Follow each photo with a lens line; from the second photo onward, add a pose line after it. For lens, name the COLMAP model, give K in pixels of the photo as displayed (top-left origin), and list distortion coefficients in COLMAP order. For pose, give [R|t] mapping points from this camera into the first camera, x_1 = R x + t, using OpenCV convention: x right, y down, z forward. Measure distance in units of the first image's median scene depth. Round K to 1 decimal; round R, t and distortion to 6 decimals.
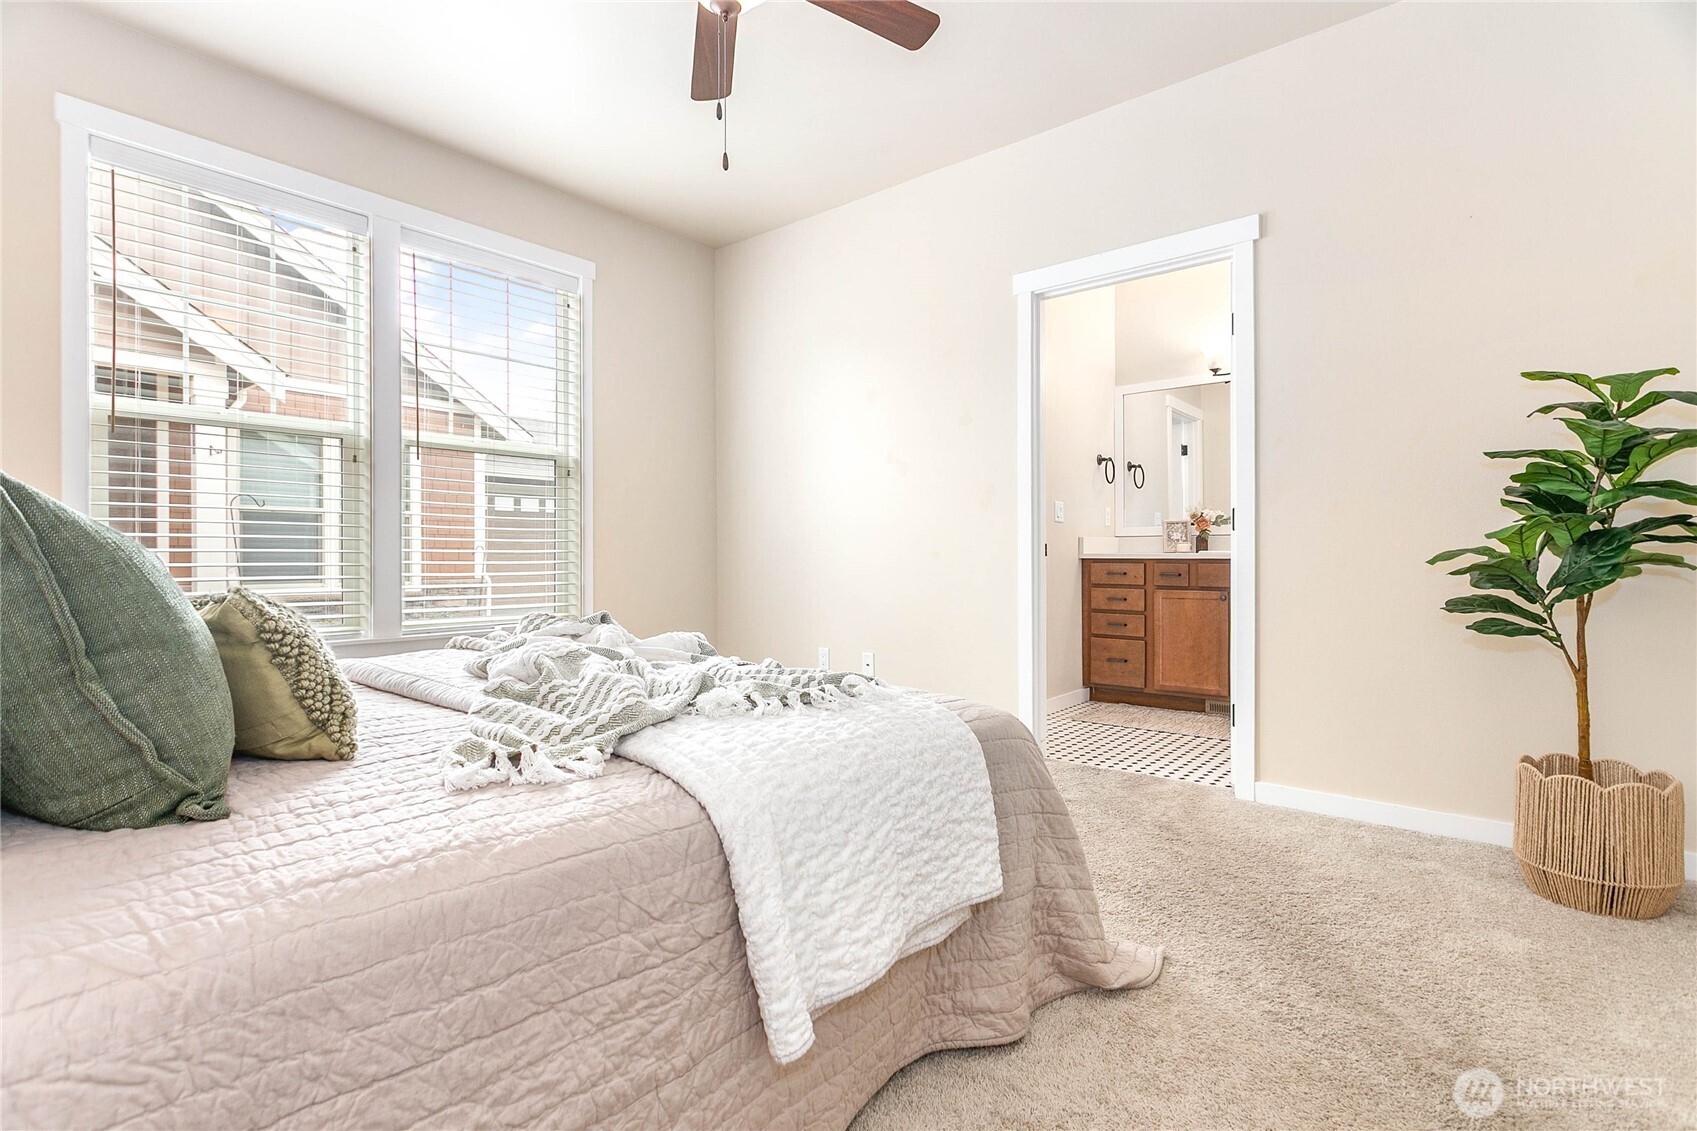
lens RADIAL K [[804.3, 0, 846.9], [0, 804.3, 555.3], [0, 0, 1]] dist [0.001605, 0.000064]
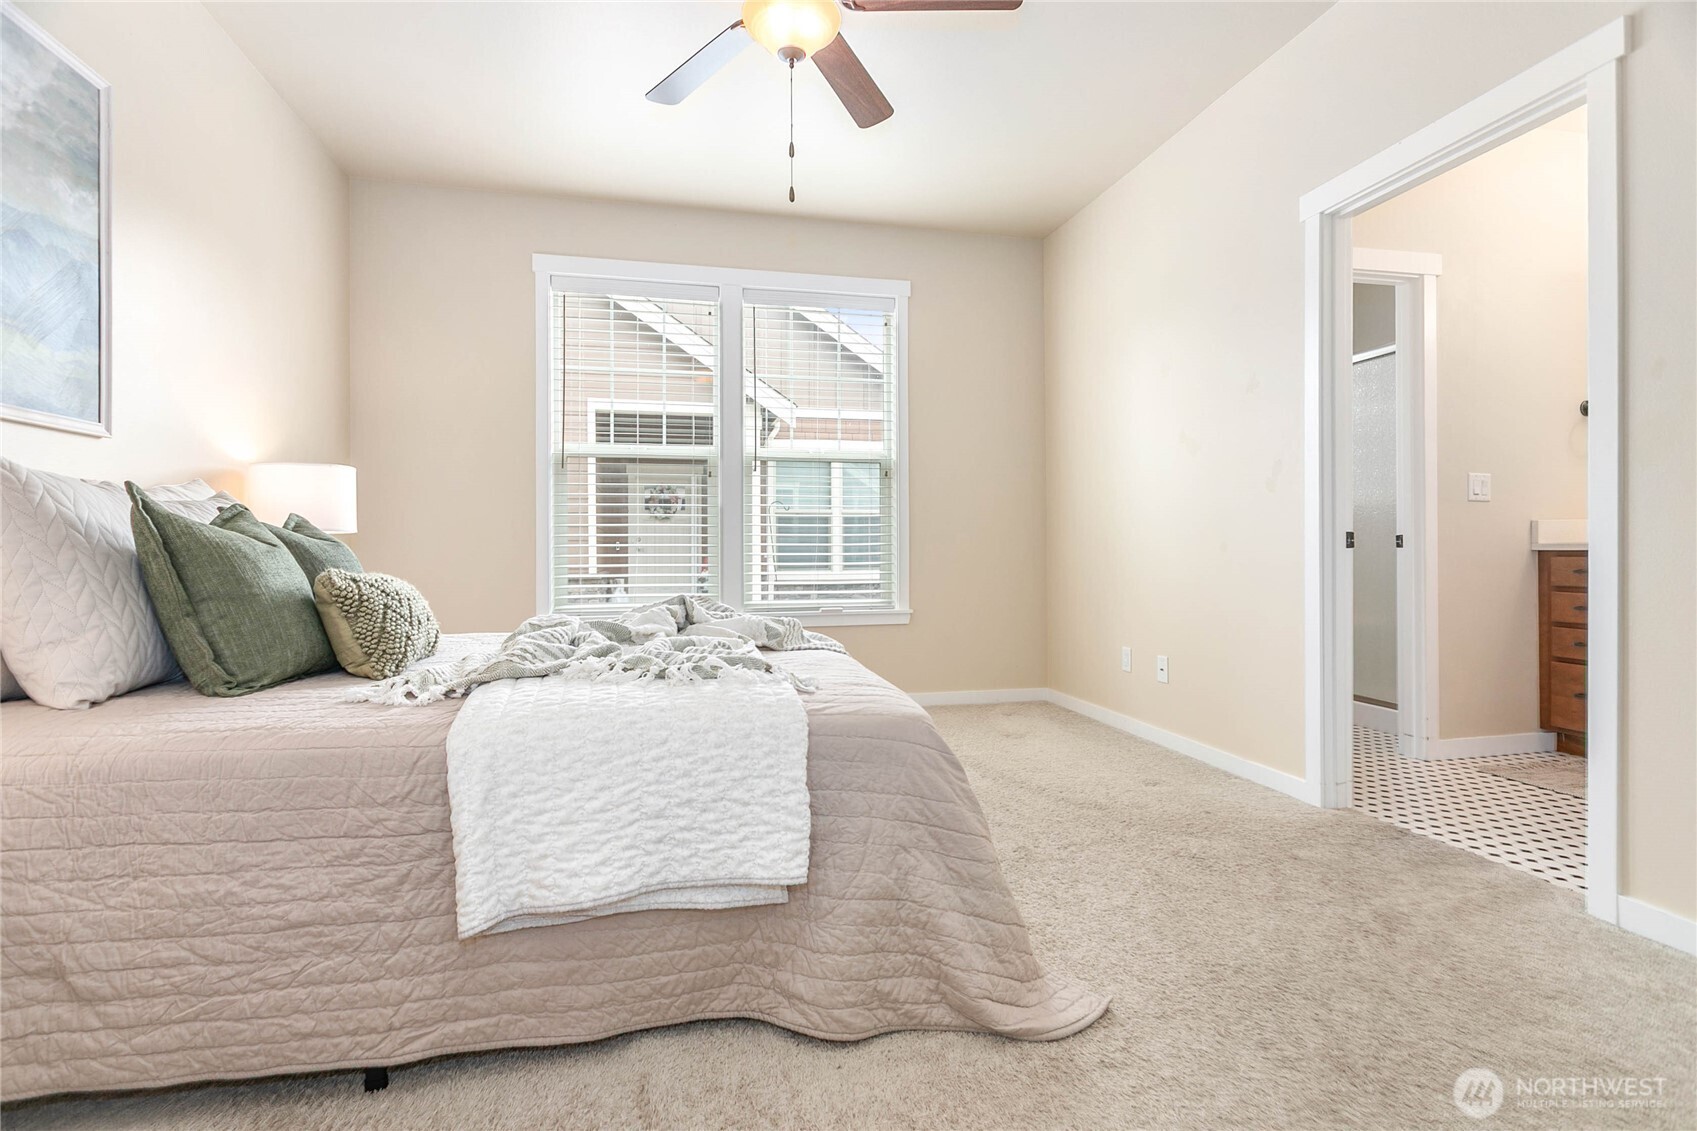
lens RADIAL K [[800.2, 0, 849.0], [0, 800.2, 550.1], [0, 0, 1]] dist [0.000628, 0.000799]
pose [[0.800426, -0.001149, -0.599430, 0.588106], [0.003521, 0.999990, 0.002786, -0.000840], [0.599421, -0.004341, 0.800422, 0.165321]]
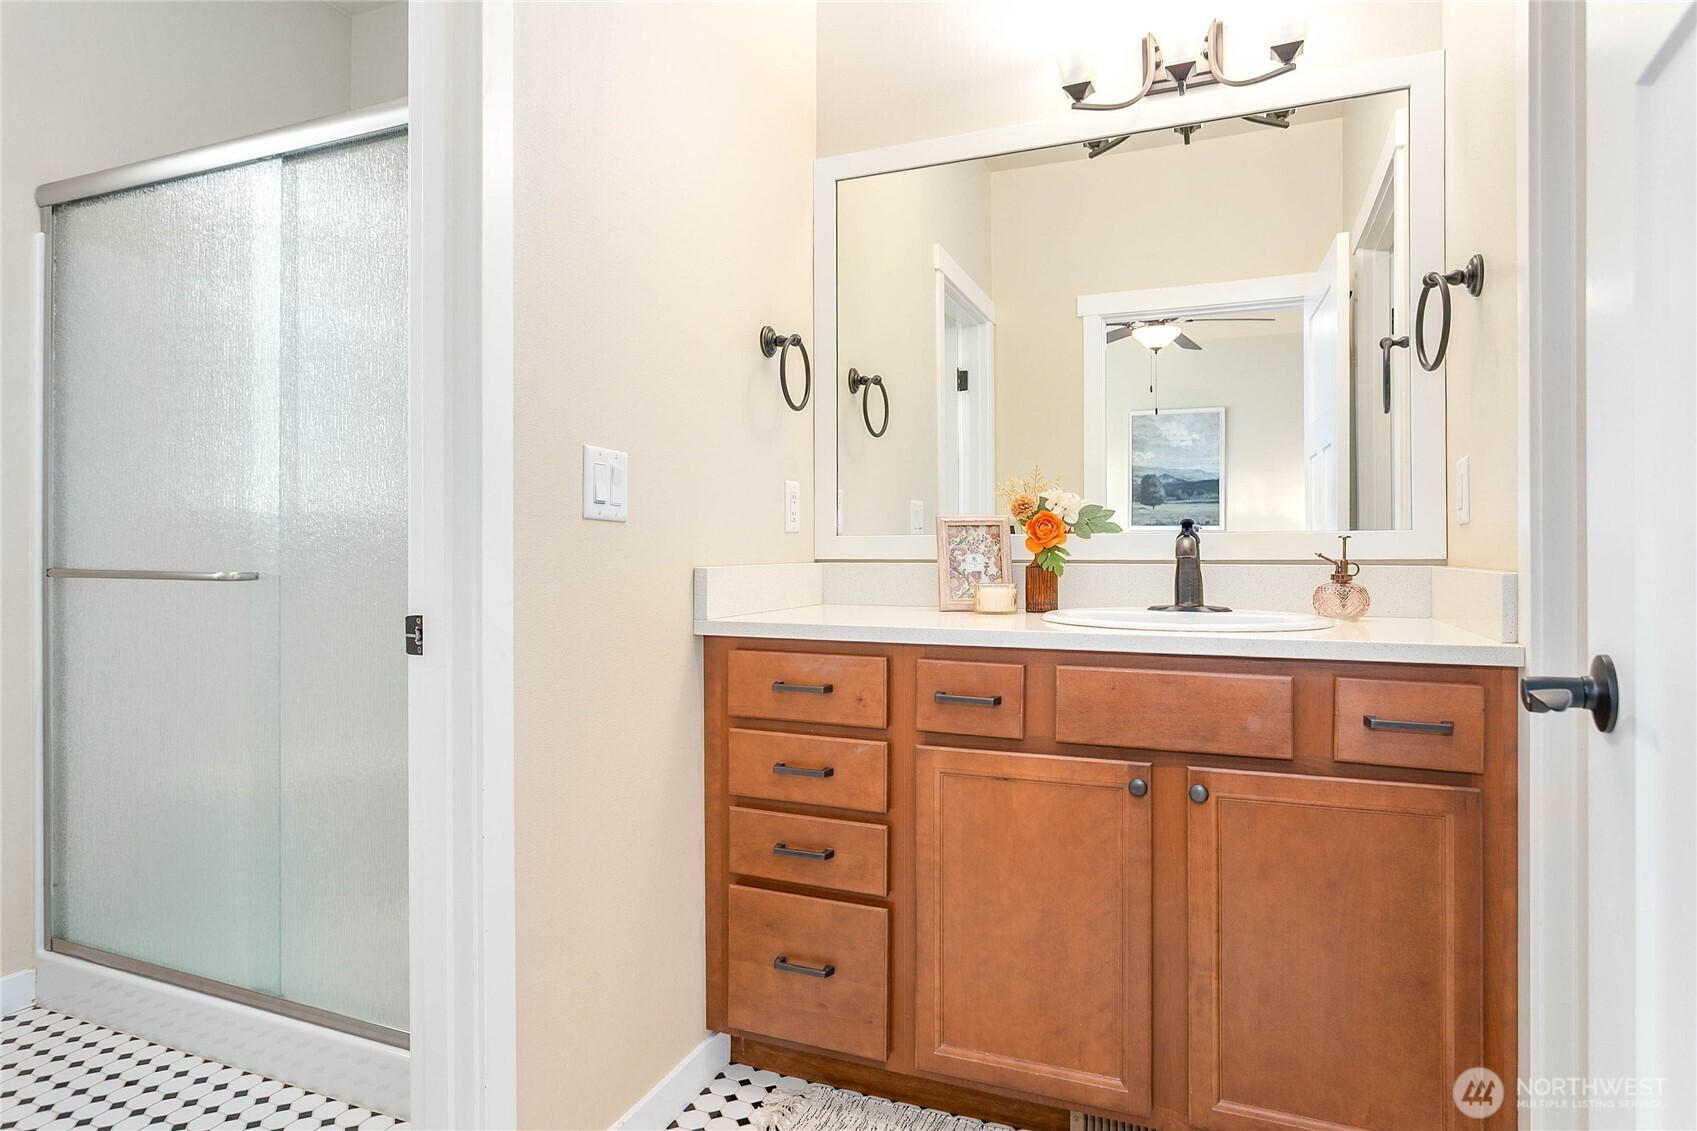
lens RADIAL K [[1006.2, 0, 848.5], [0, 1006.2, 565.5], [0, 0, 1]] dist [0.002568, 0.000275]
pose [[0.951093, -0.000871, 0.308903, 0.574246], [-0.001452, 0.999972, 0.007290, -0.067961], [-0.308901, -0.007382, 0.951065, 1.548793]]
